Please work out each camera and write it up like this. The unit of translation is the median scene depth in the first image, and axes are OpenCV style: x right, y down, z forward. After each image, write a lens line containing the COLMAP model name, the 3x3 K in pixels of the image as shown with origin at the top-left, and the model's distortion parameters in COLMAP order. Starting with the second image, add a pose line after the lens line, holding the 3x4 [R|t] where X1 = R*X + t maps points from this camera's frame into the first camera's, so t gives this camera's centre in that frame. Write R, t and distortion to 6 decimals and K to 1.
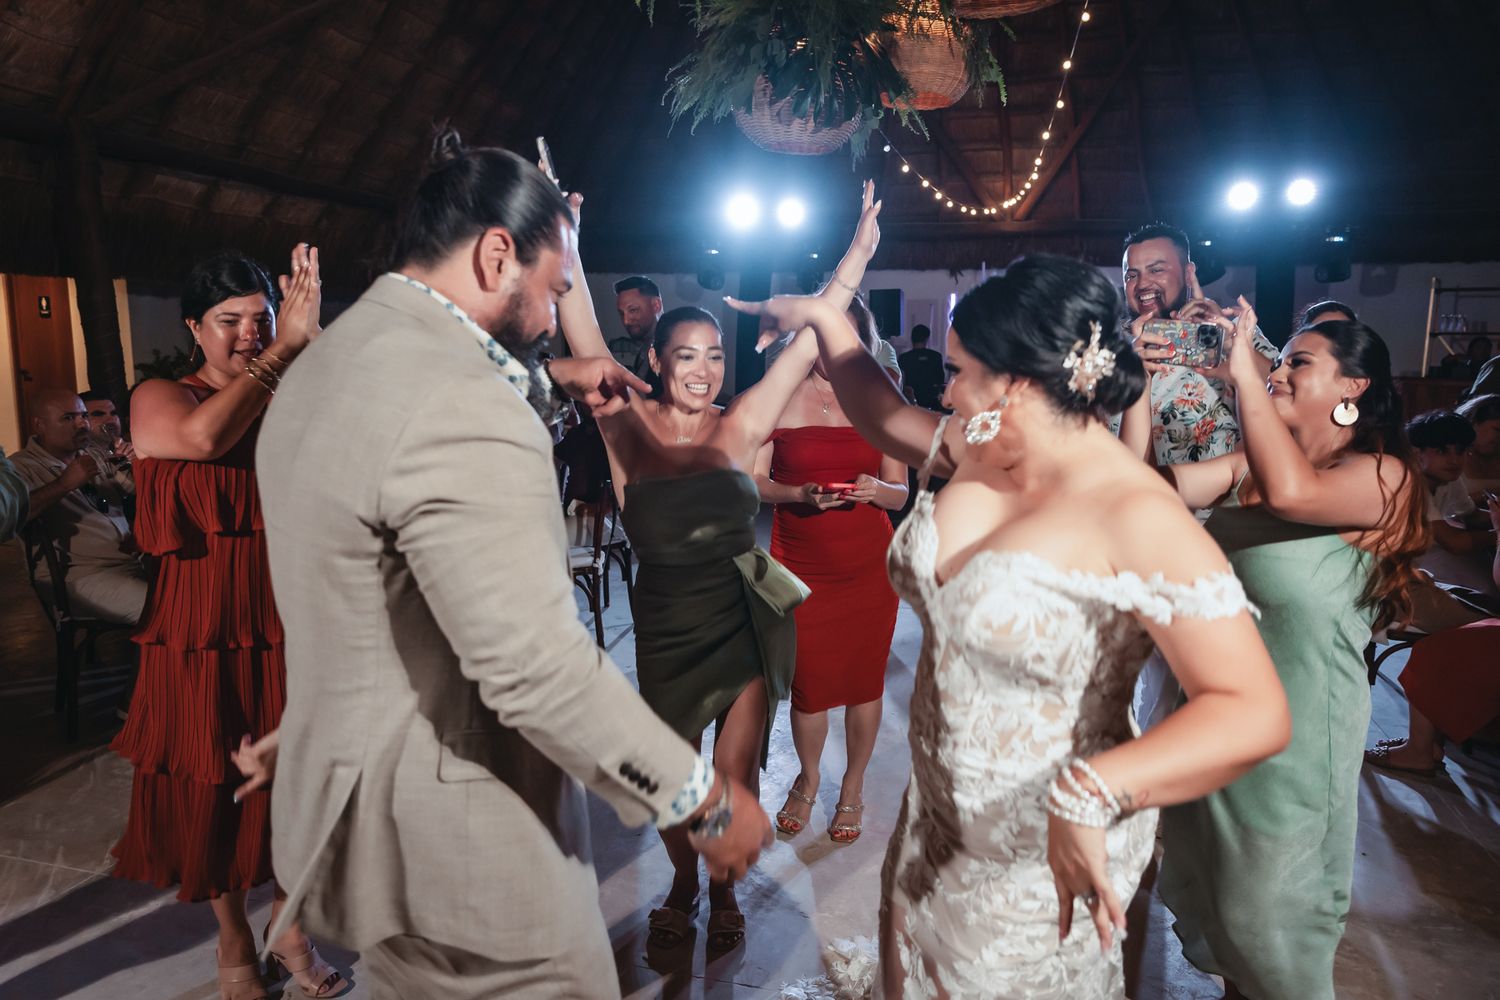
lens RADIAL K [[1024.7, 0, 756.2], [0, 1024.7, 492.4], [0, 0, 1]] dist [0.003717, -0.005881]
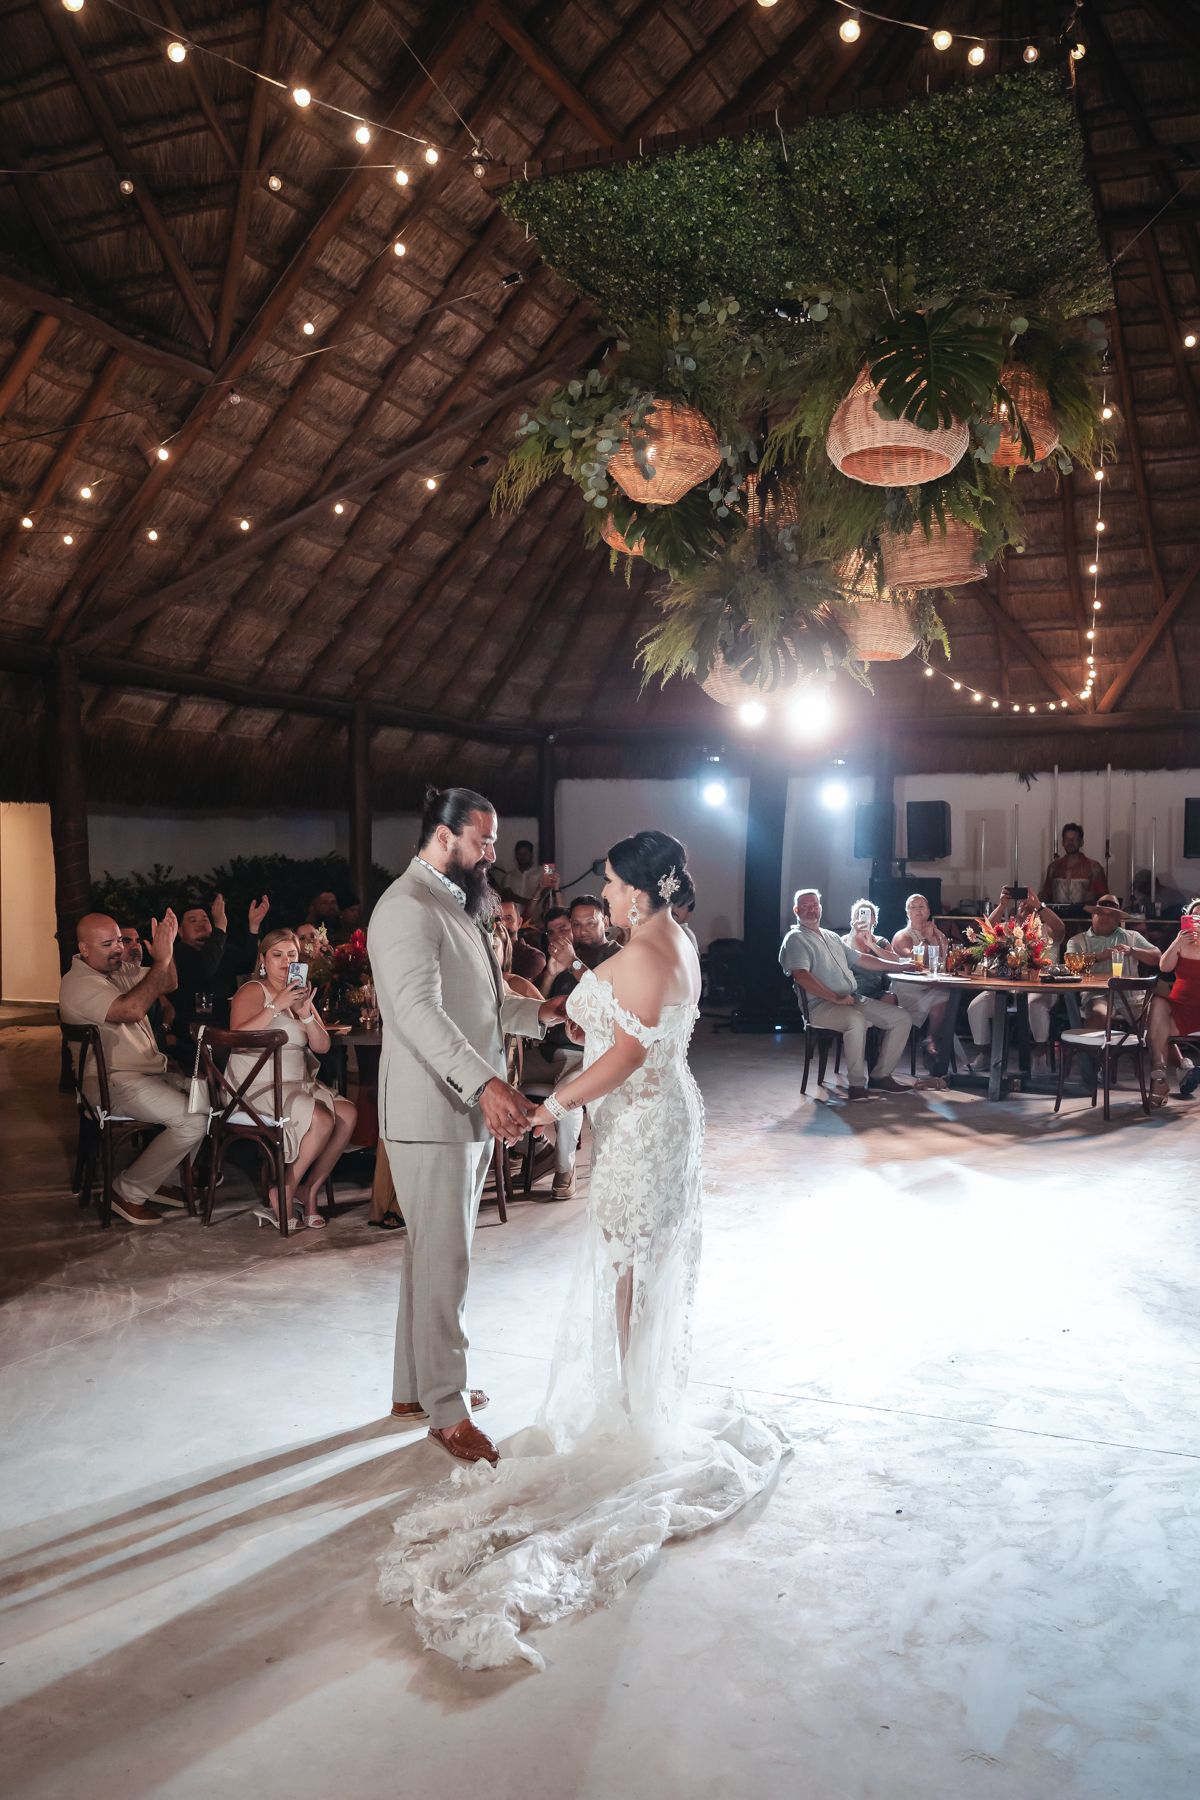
lens RADIAL K [[1464.9, 0, 600.0], [0, 1464.9, 900.0], [0, 0, 1]] dist [-0.068627, -0.000145]
pose [[0.990114, 0.001228, -0.140257, 0.042133], [-0.017368, 0.993339, -0.113912, 0.024110], [0.139183, 0.115222, 0.983541, -0.235943]]
